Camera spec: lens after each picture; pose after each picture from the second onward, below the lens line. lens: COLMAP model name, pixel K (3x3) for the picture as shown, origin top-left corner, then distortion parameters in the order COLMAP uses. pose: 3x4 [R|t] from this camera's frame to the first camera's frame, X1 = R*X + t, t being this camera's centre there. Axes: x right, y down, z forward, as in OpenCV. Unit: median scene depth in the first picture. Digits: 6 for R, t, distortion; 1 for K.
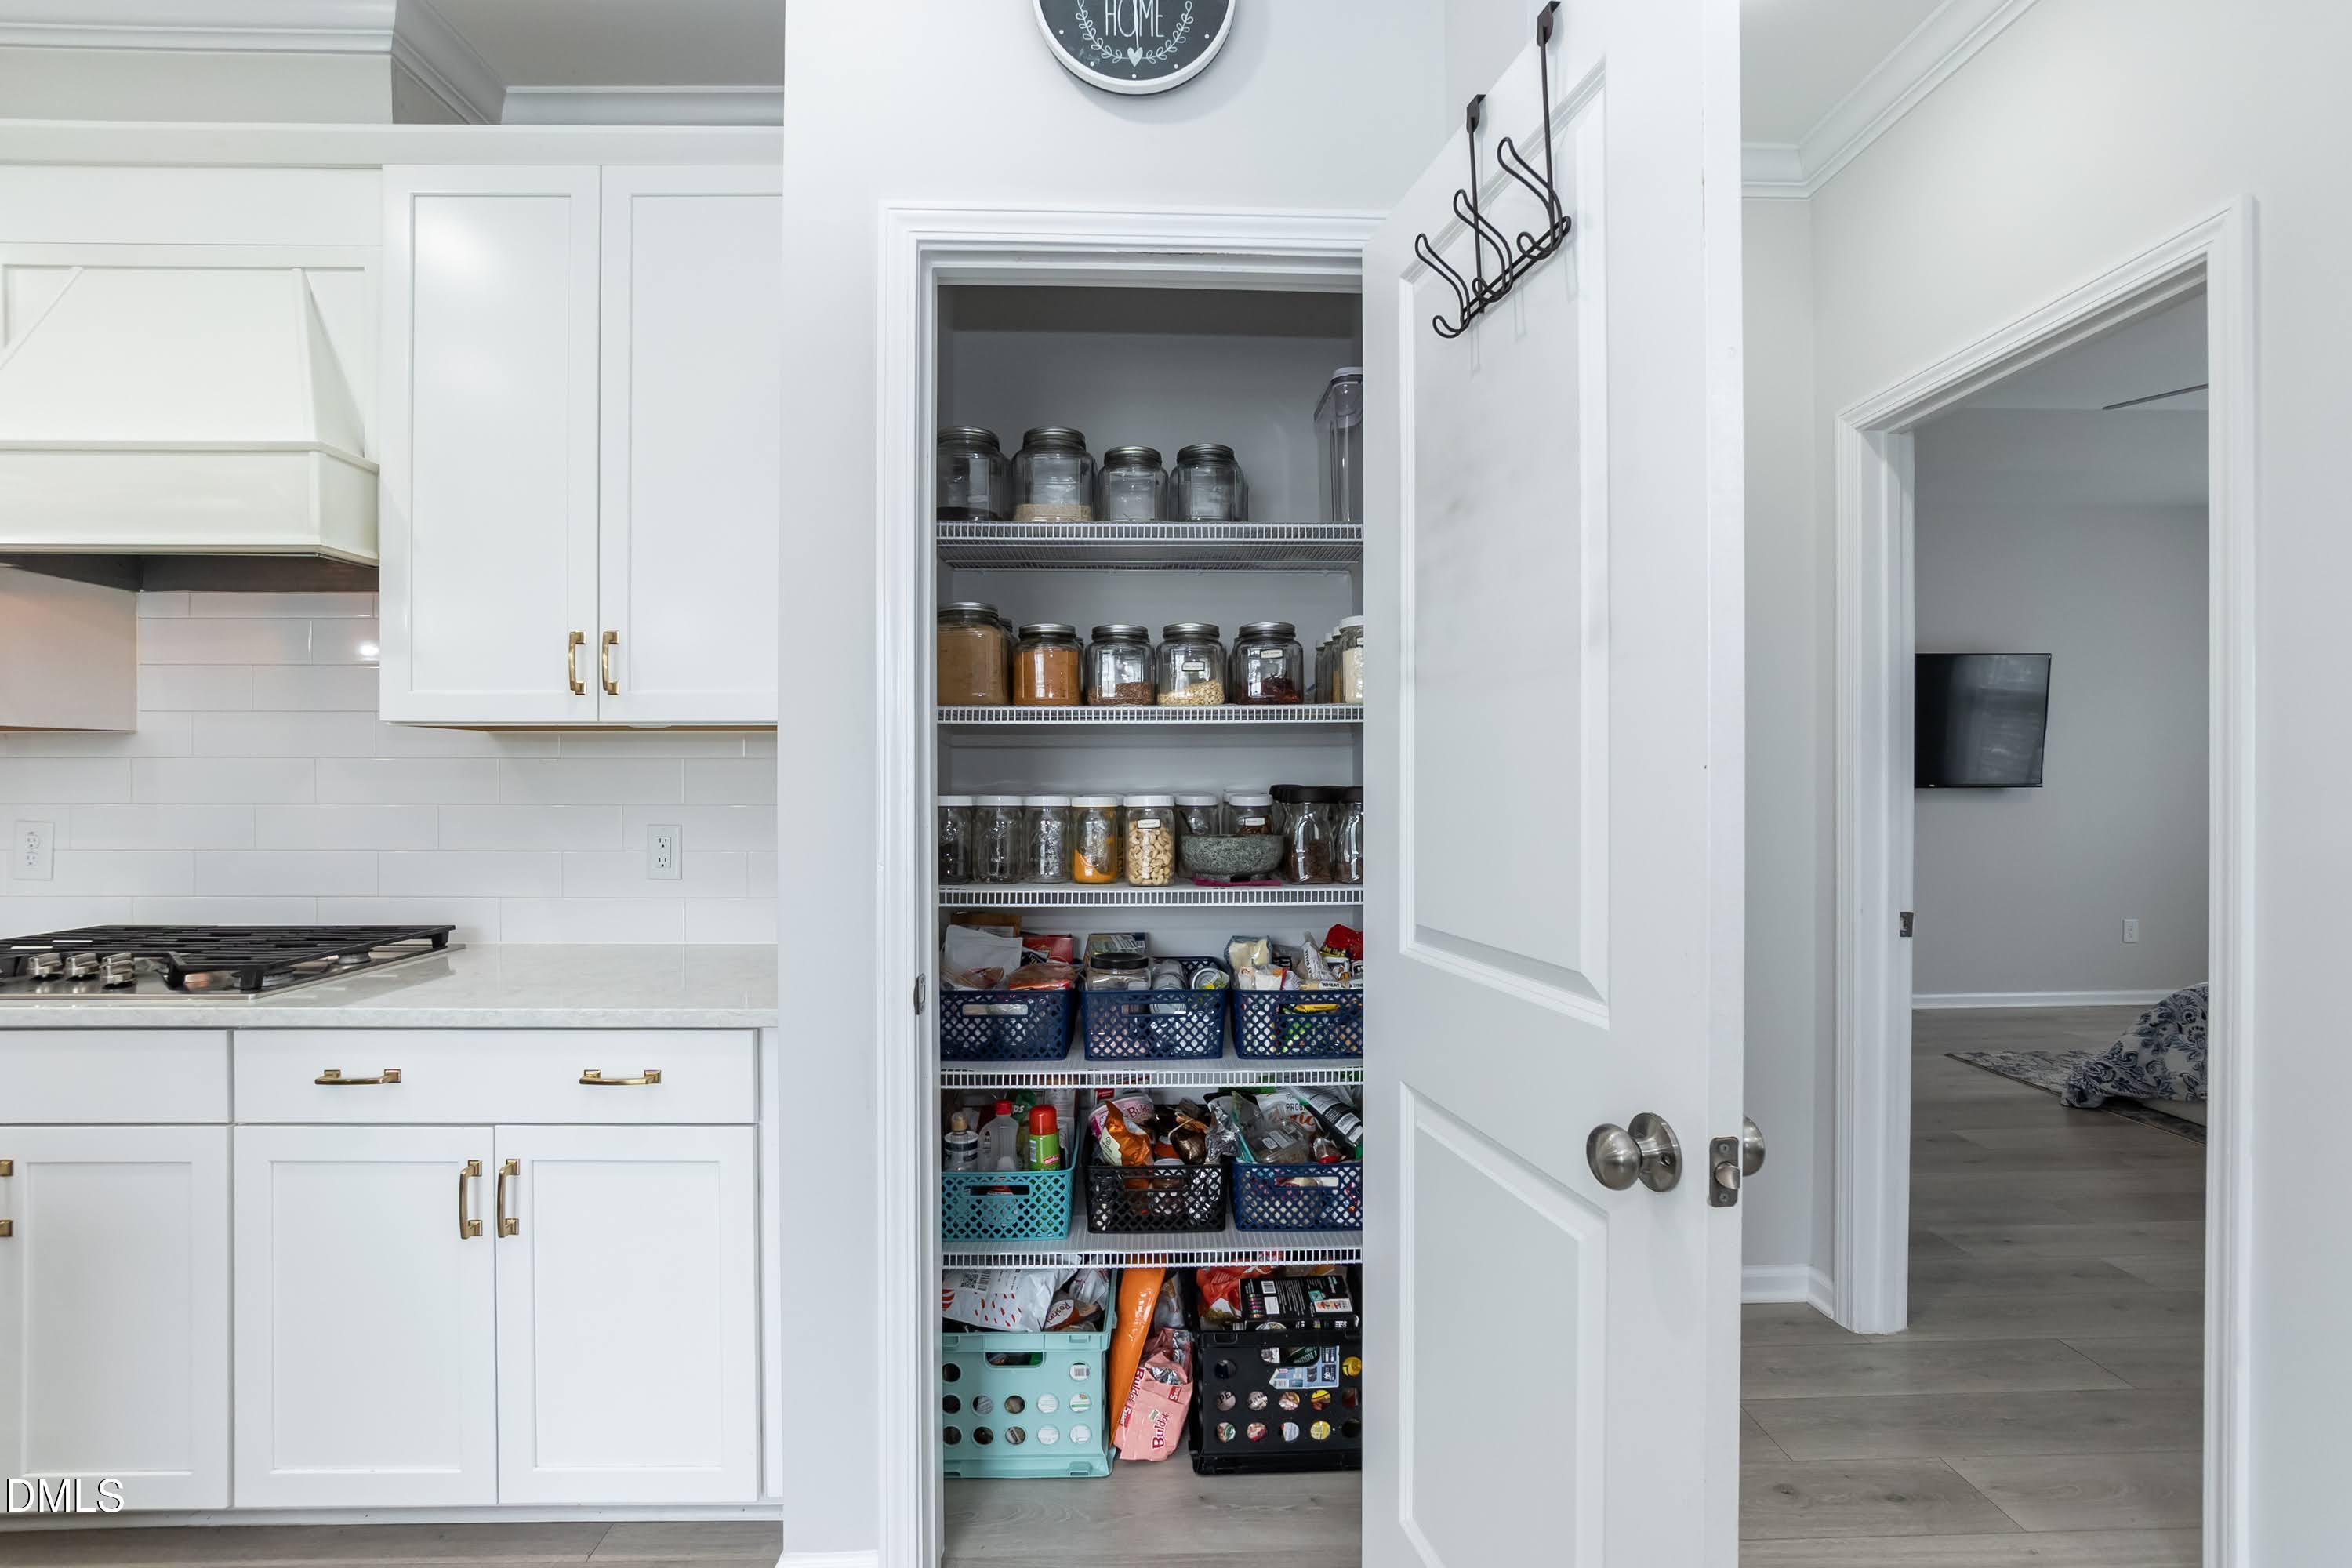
lens RADIAL K [[1028.1, 0, 1167.7], [0, 1028.1, 786.4], [0, 0, 1]] dist [-0.015214, 0.001531]
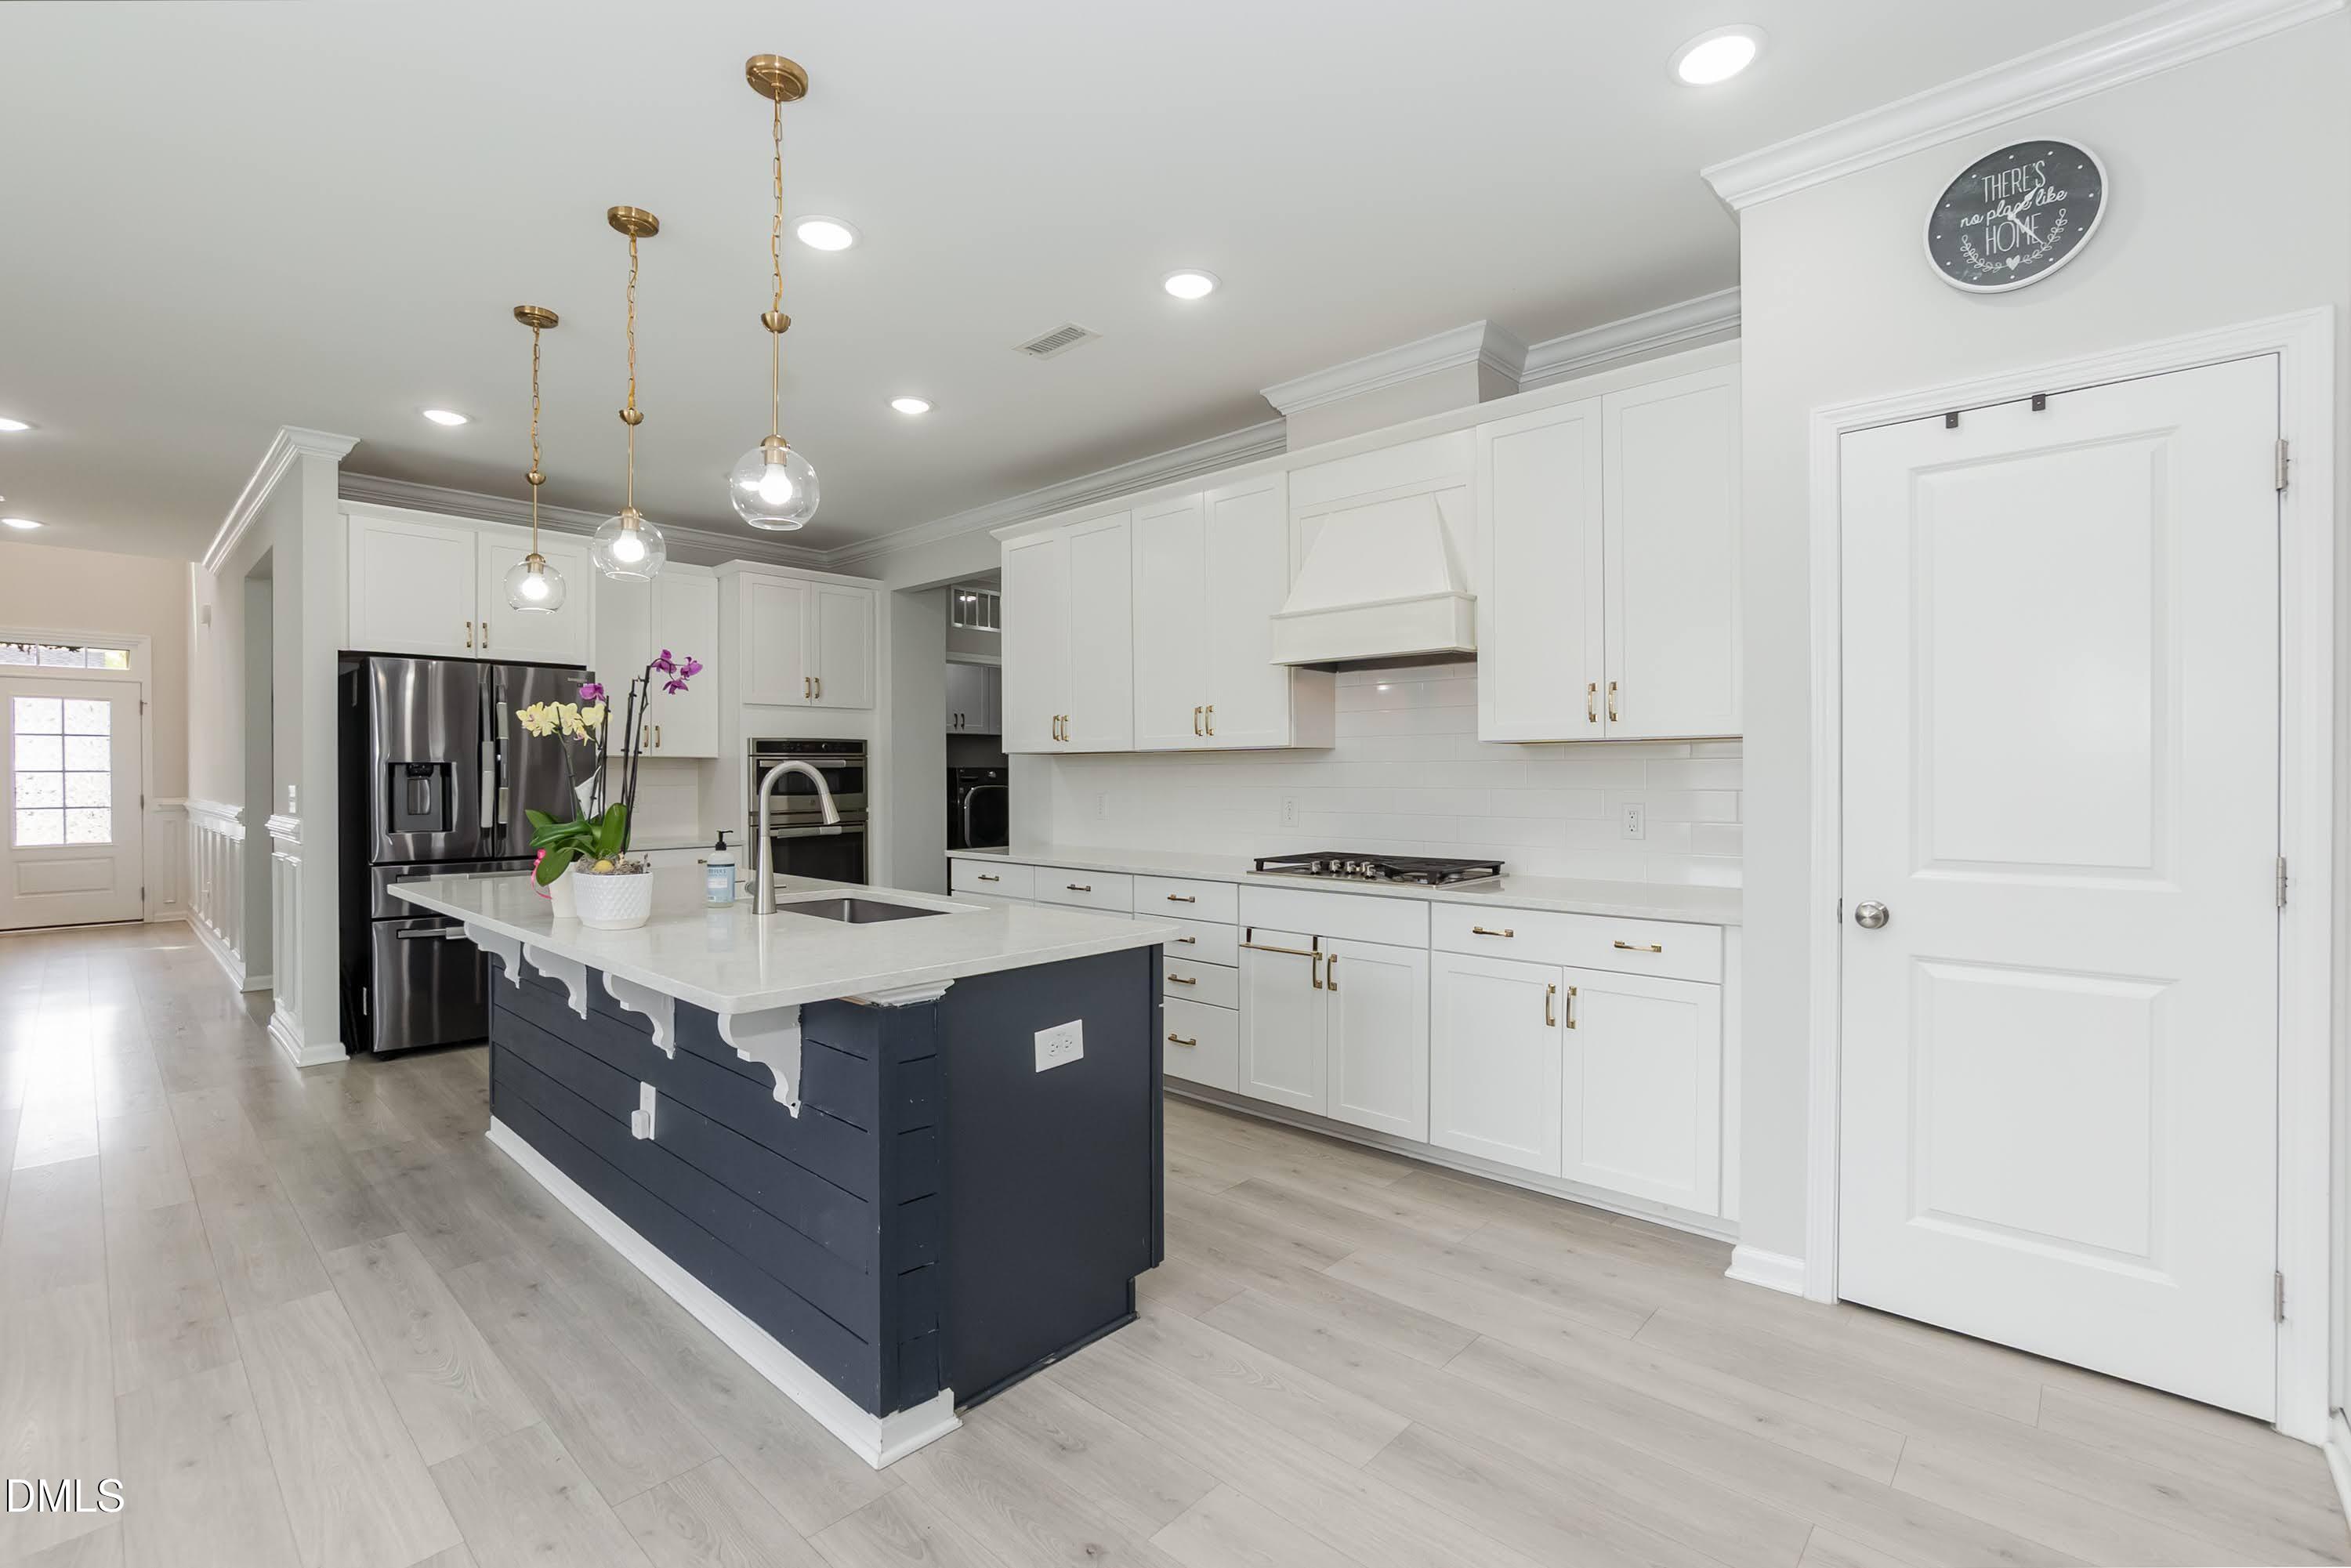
lens RADIAL K [[1027.6, 0, 1164.9], [0, 1027.6, 779.2], [0, 0, 1]] dist [-0.015214, 0.001531]
pose [[0.711534, -0.001045, -0.702650, 0.110551], [0.002276, 0.999997, 0.000817, -0.000390], [0.702648, -0.002180, 0.711535, -0.778818]]
